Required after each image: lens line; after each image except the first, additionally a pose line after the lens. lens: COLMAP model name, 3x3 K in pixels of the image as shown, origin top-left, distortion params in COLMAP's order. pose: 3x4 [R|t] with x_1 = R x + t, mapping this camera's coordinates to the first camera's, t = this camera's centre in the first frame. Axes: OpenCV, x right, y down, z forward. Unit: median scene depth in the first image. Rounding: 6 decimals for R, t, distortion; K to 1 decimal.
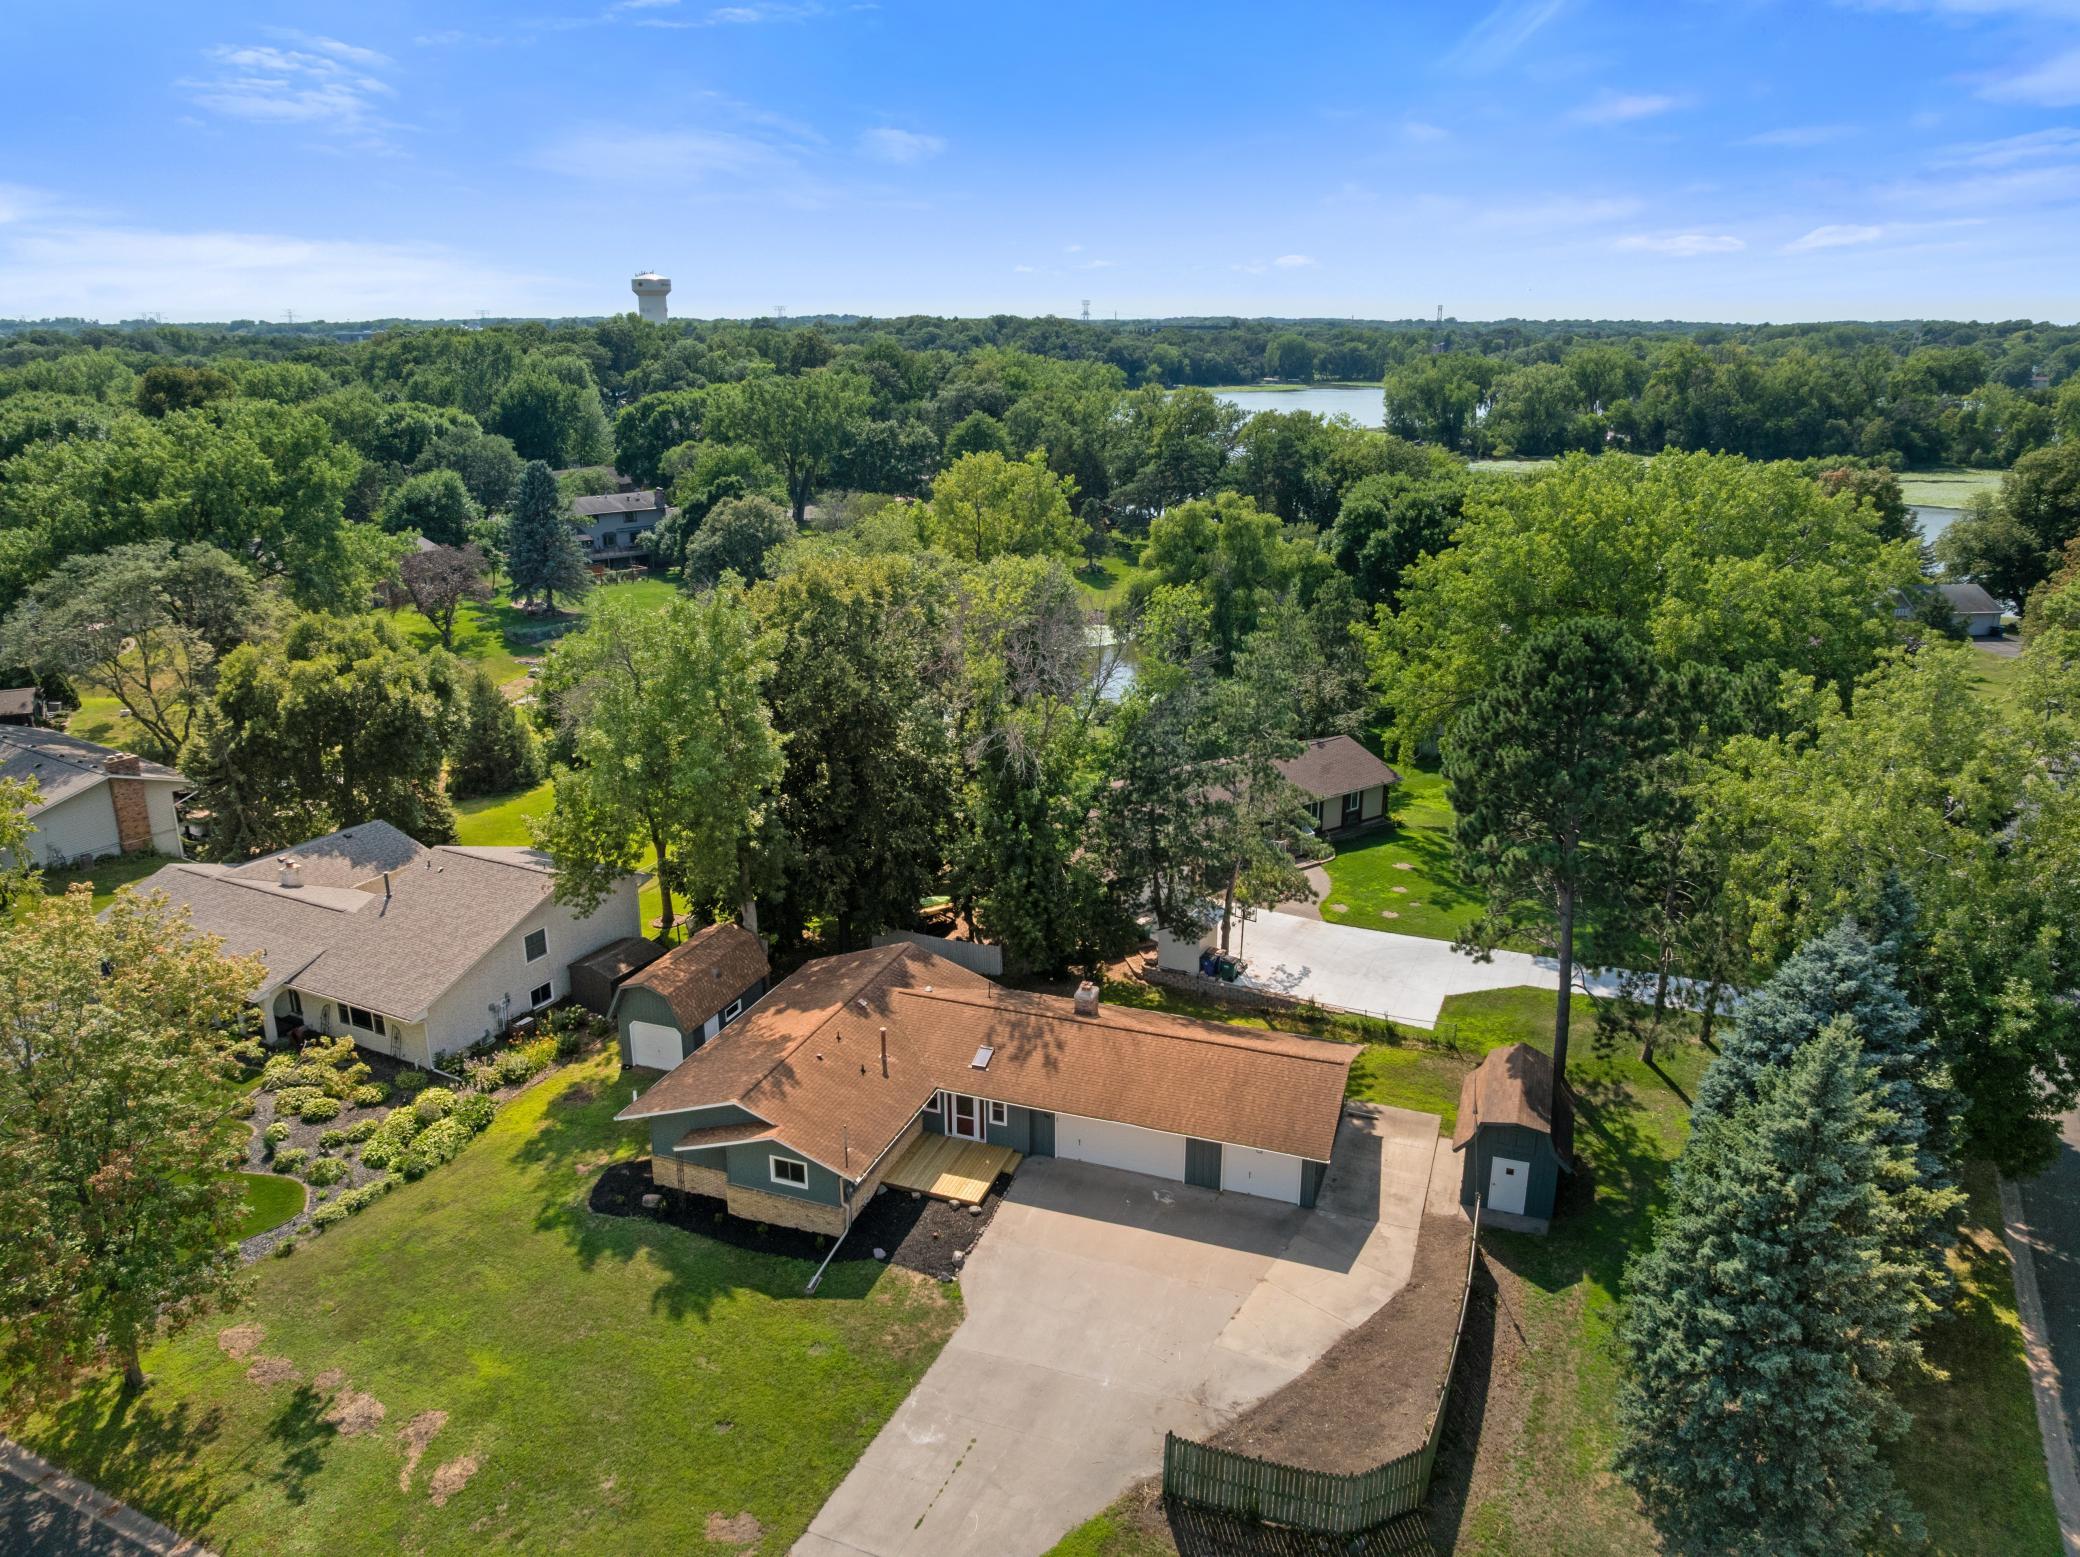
lens RADIAL K [[1465.5, 0, 1040.0], [0, 1465.5, 778.5], [0, 0, 1]] dist [-0.036237, -0.000390]
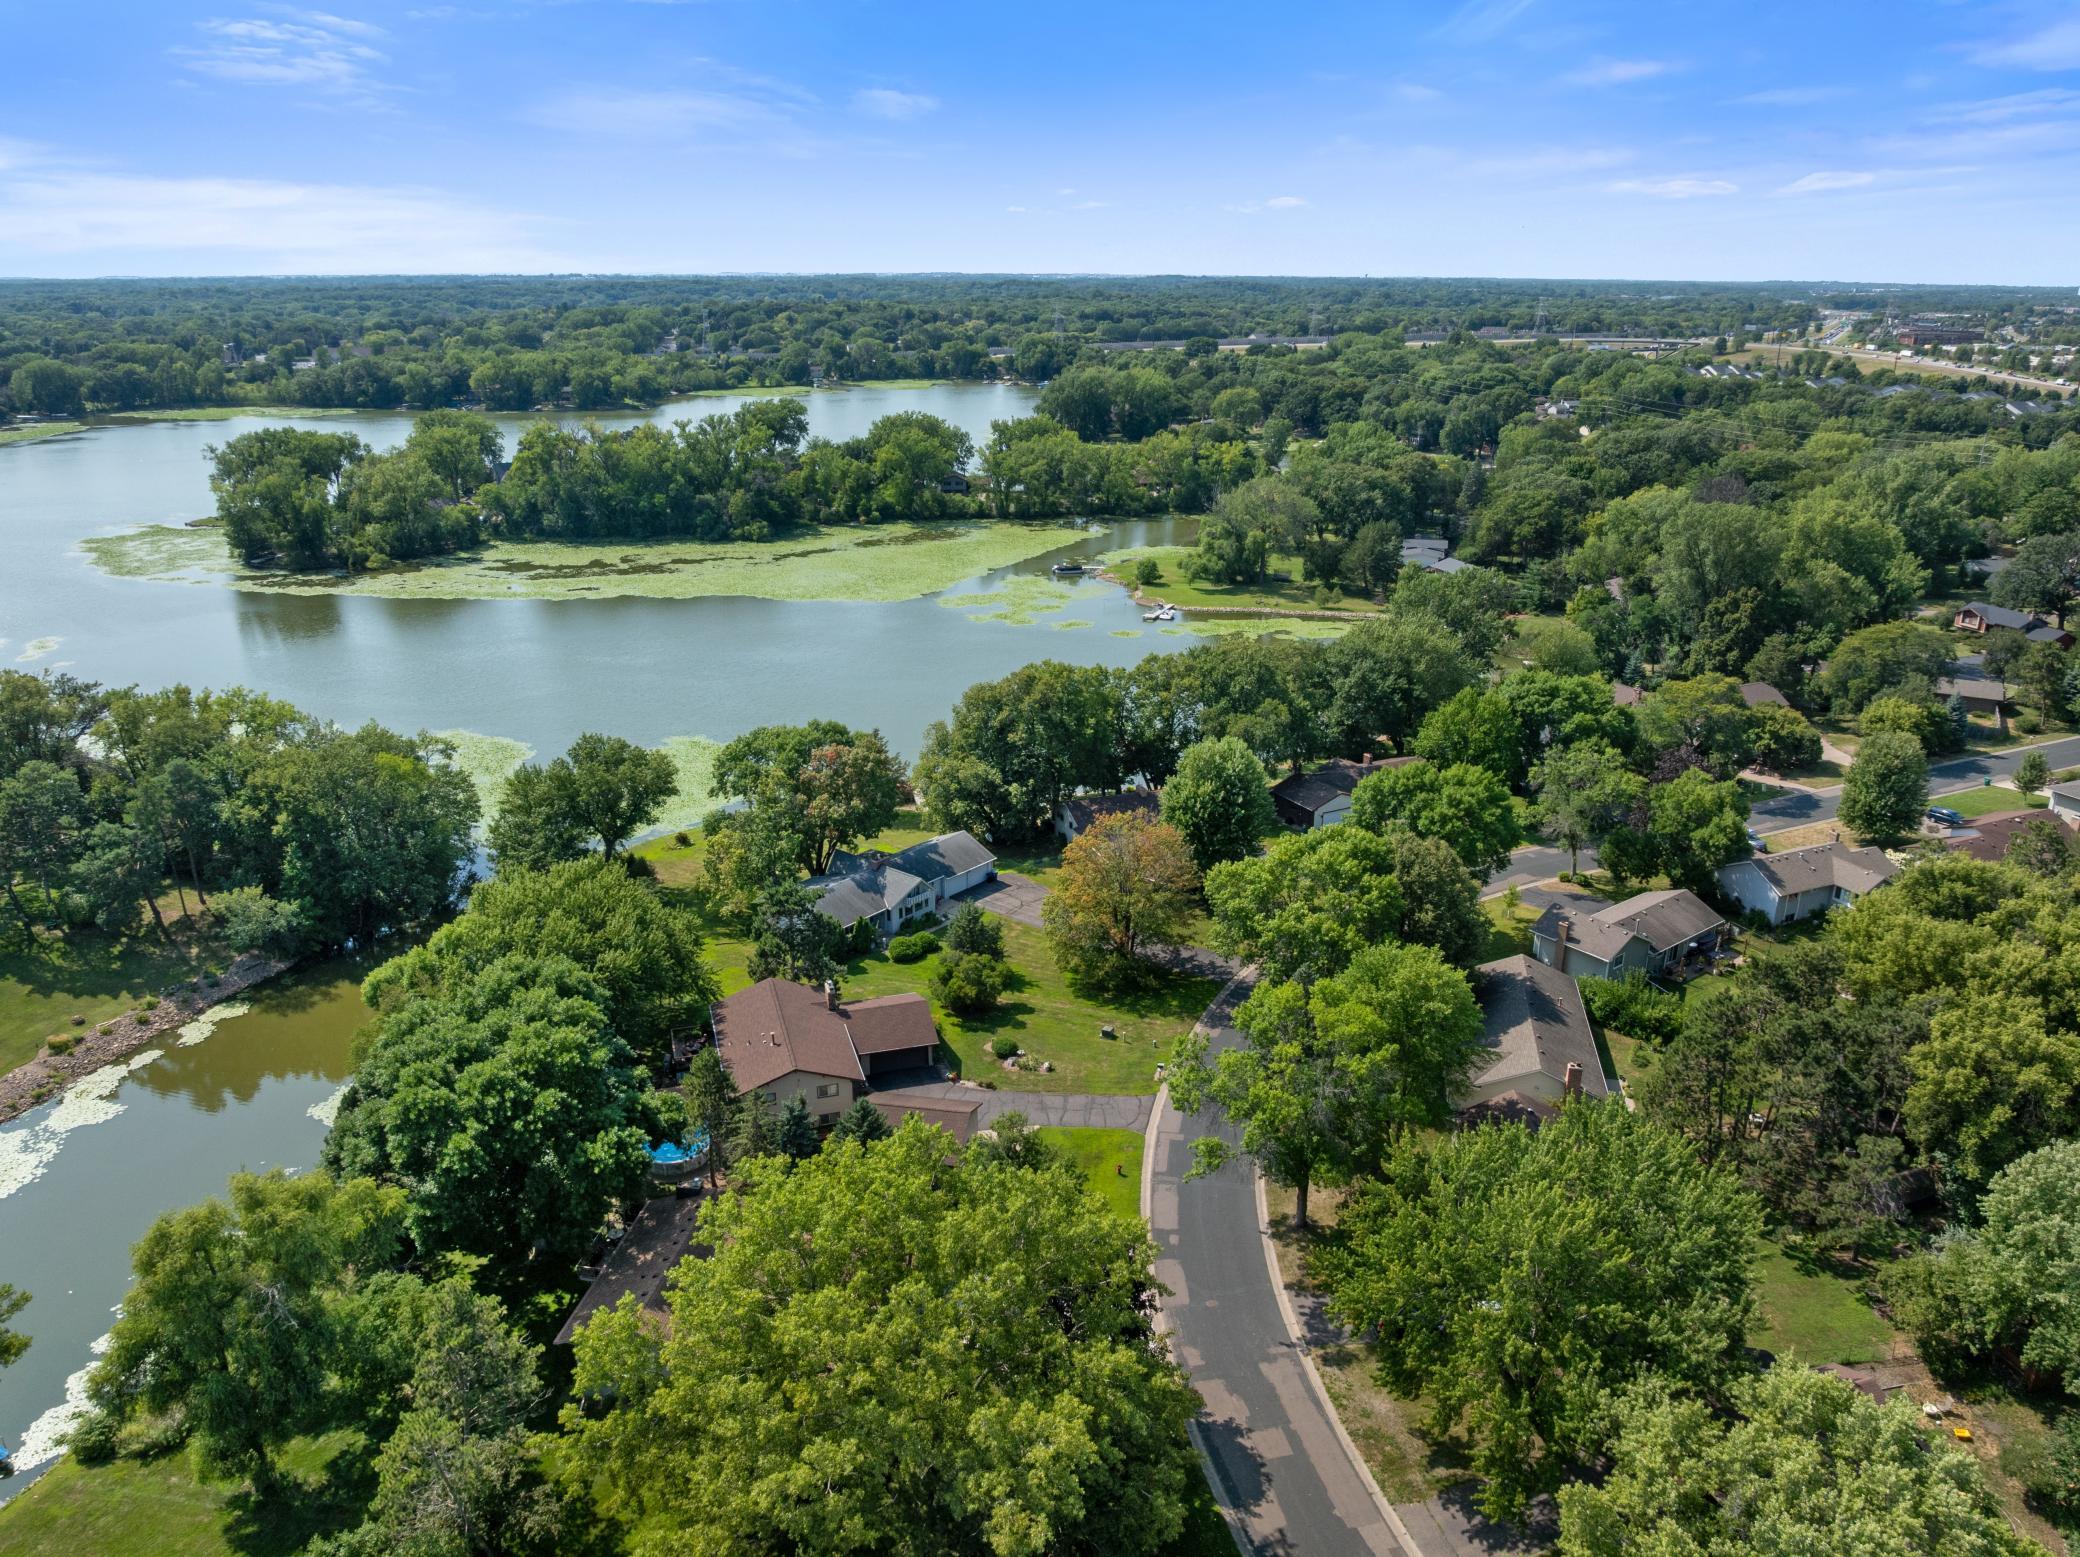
lens RADIAL K [[1465.5, 0, 1040.0], [0, 1465.5, 778.5], [0, 0, 1]] dist [-0.036237, -0.000390]
pose [[0.725620, -0.223506, 0.650785, -0.007224], [0.201598, 0.973328, 0.109500, -0.831633], [-0.657901, 0.051742, 0.751325, 0.451238]]
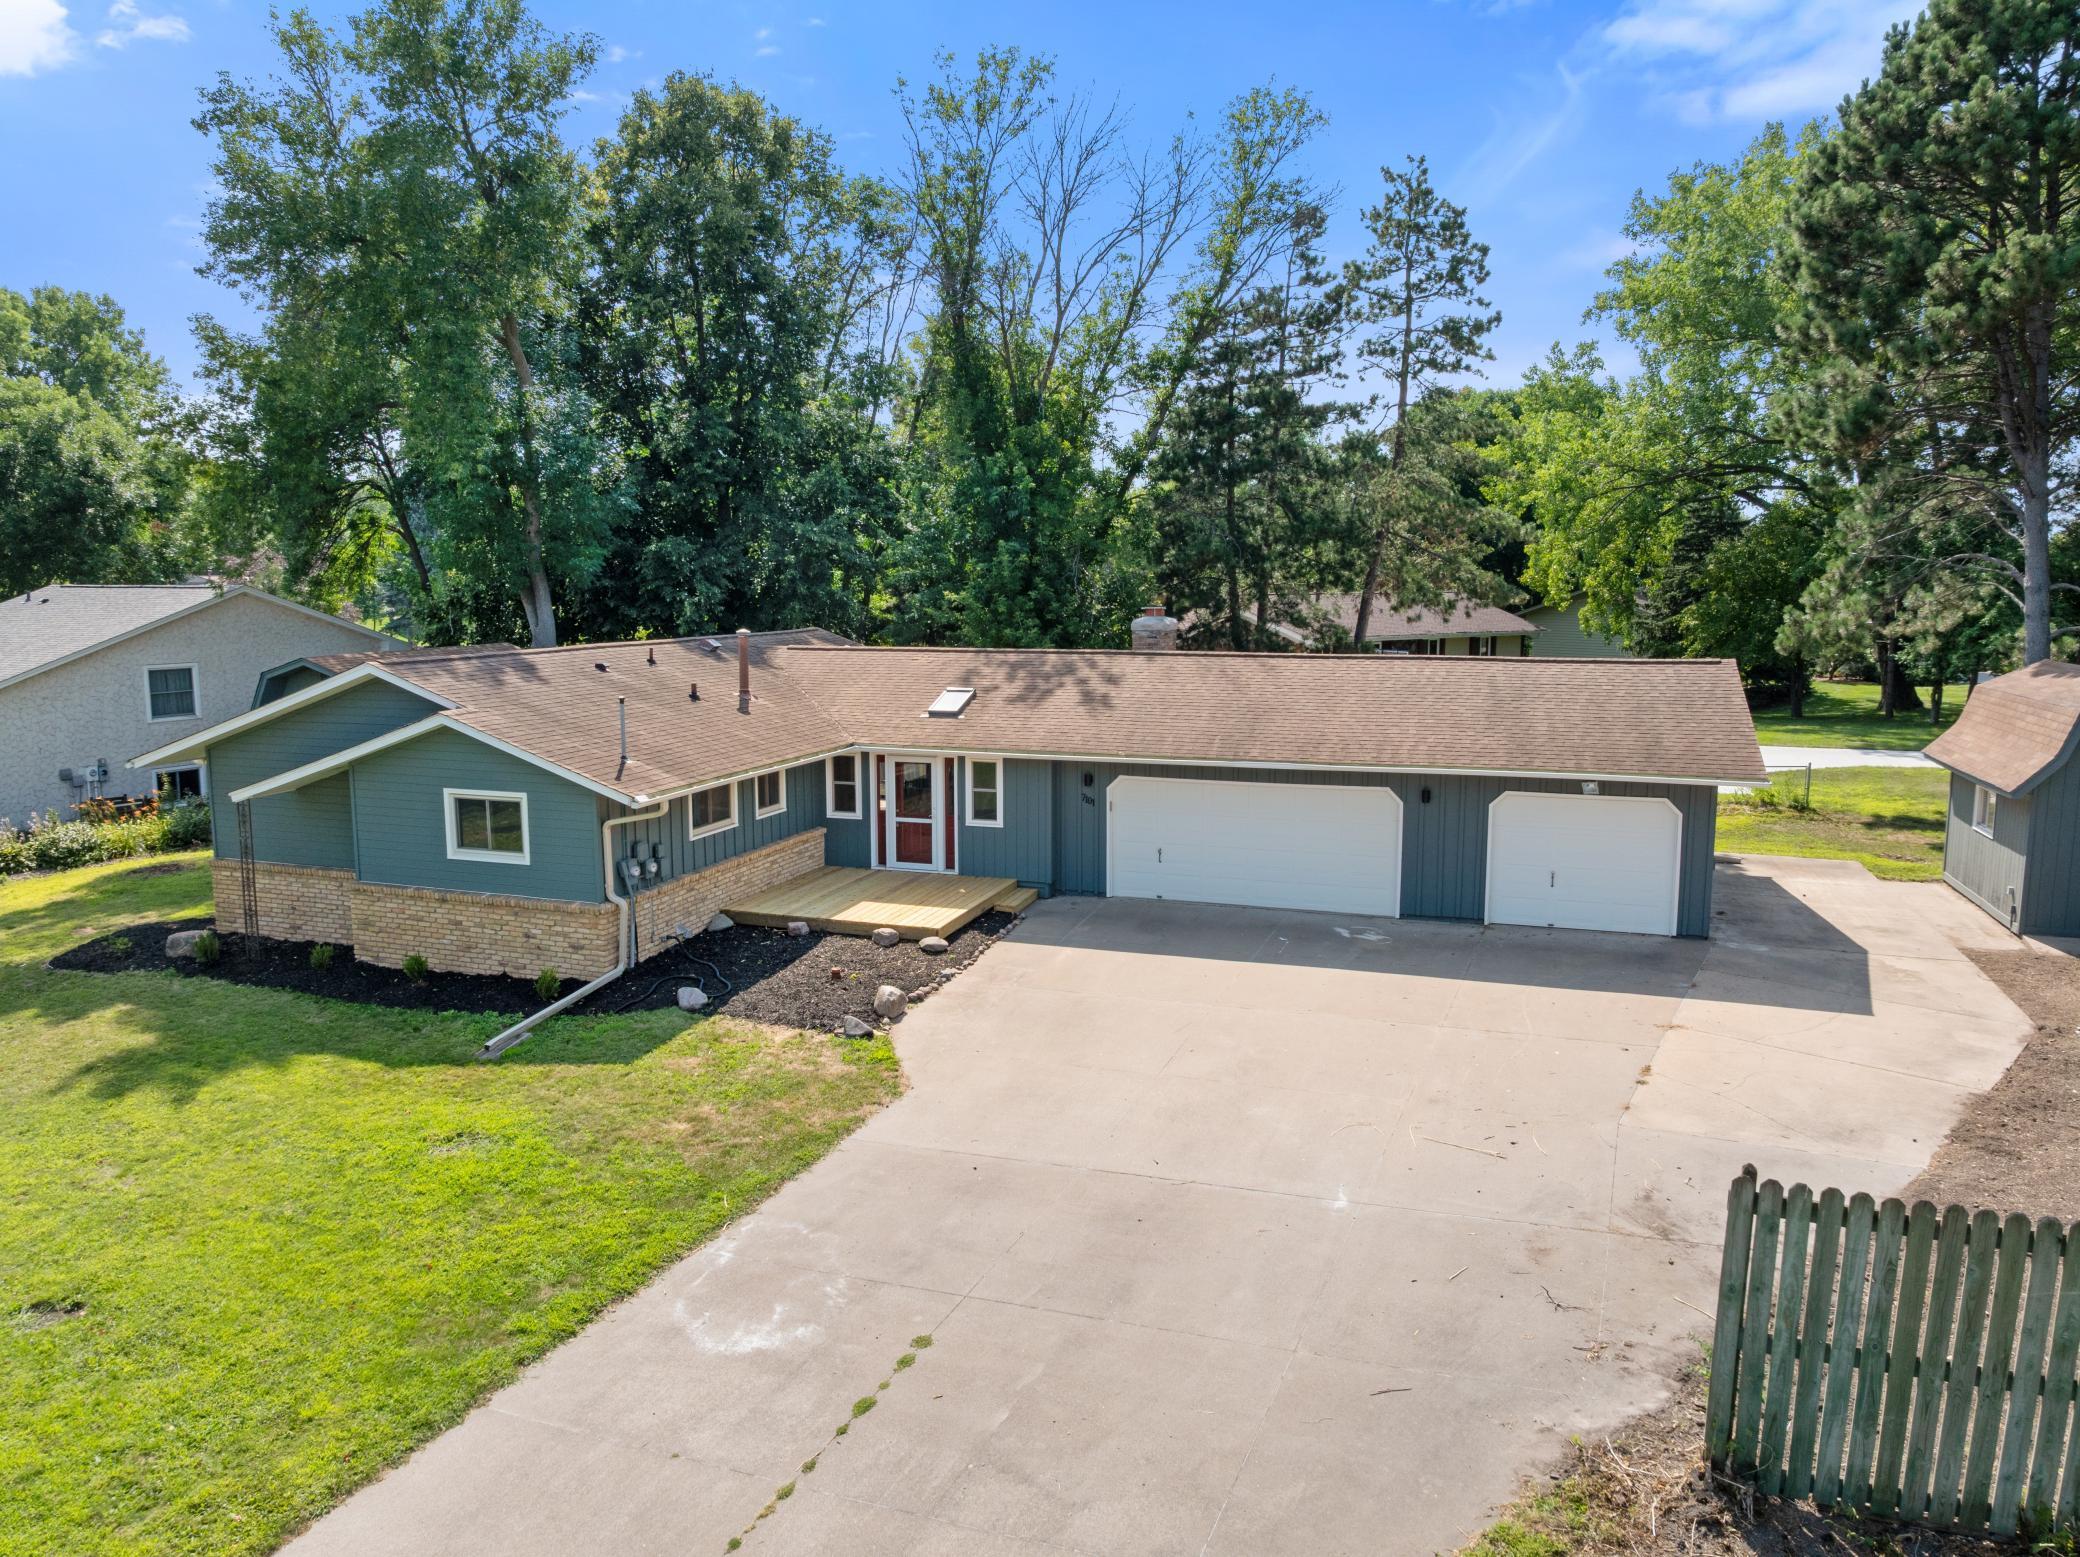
lens RADIAL K [[1465.5, 0, 1040.0], [0, 1465.5, 778.5], [0, 0, 1]] dist [-0.036237, -0.000390]
pose [[0.999687, -0.004882, 0.024527, -0.023481], [0.008783, 0.986822, -0.161569, 0.315469], [-0.023415, 0.161733, 0.986557, 0.566433]]
